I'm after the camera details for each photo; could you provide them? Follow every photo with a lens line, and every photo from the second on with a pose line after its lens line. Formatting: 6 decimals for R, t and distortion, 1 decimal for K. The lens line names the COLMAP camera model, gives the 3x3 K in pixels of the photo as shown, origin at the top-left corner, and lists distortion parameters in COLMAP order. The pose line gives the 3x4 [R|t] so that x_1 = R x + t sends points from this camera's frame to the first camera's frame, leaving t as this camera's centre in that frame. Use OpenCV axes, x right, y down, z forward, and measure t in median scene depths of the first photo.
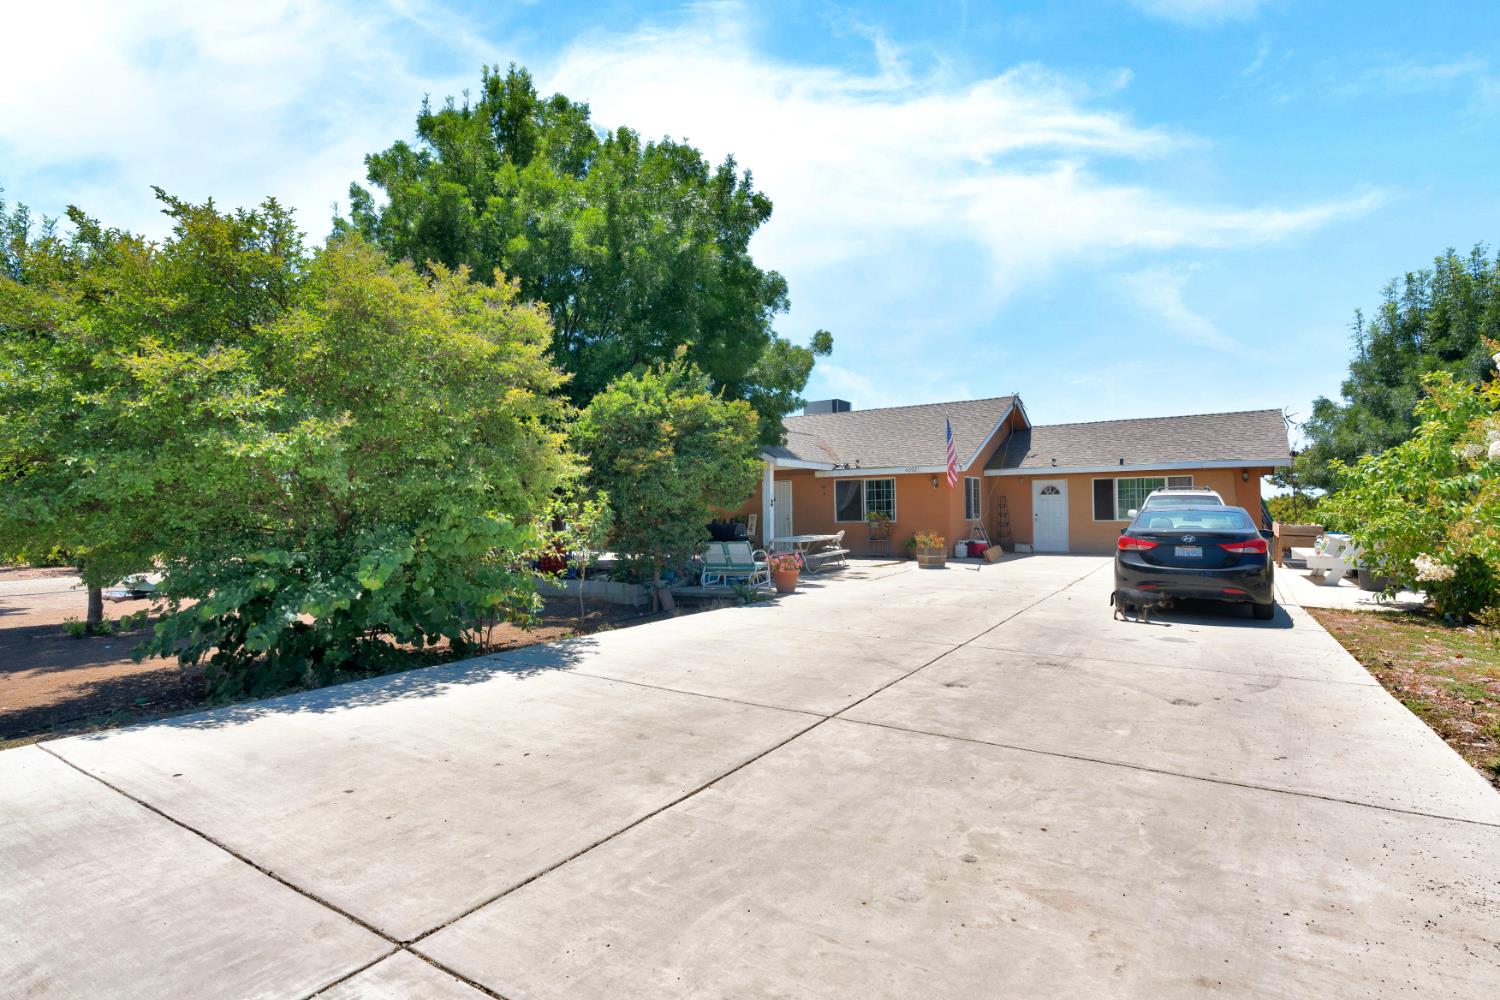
lens RADIAL K [[775.1, 0, 750.0], [0, 775.1, 500.0], [0, 0, 1]] dist [0.000178, -0.000015]
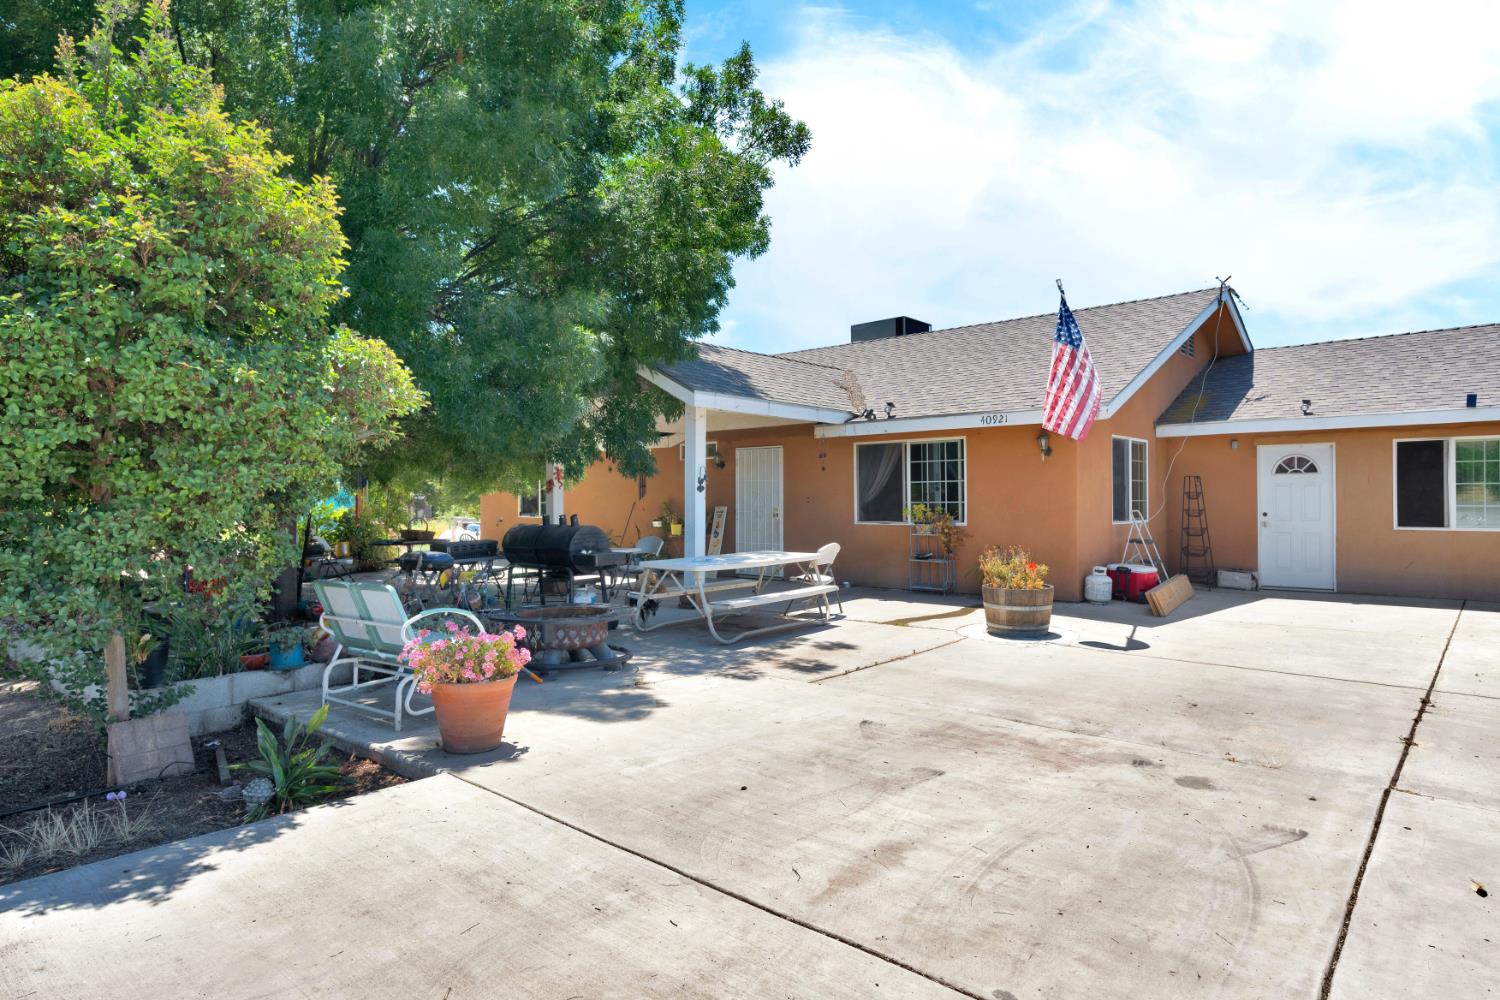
lens RADIAL K [[872.6, 0, 750.0], [0, 872.6, 500.0], [0, 0, 1]] dist [-0.004259, 0.000595]
pose [[0.987259, 0.009076, -0.158864, 0.135795], [-0.007004, 0.999883, 0.013601, 0.005023], [0.158968, -0.012315, 0.987207, 0.408095]]
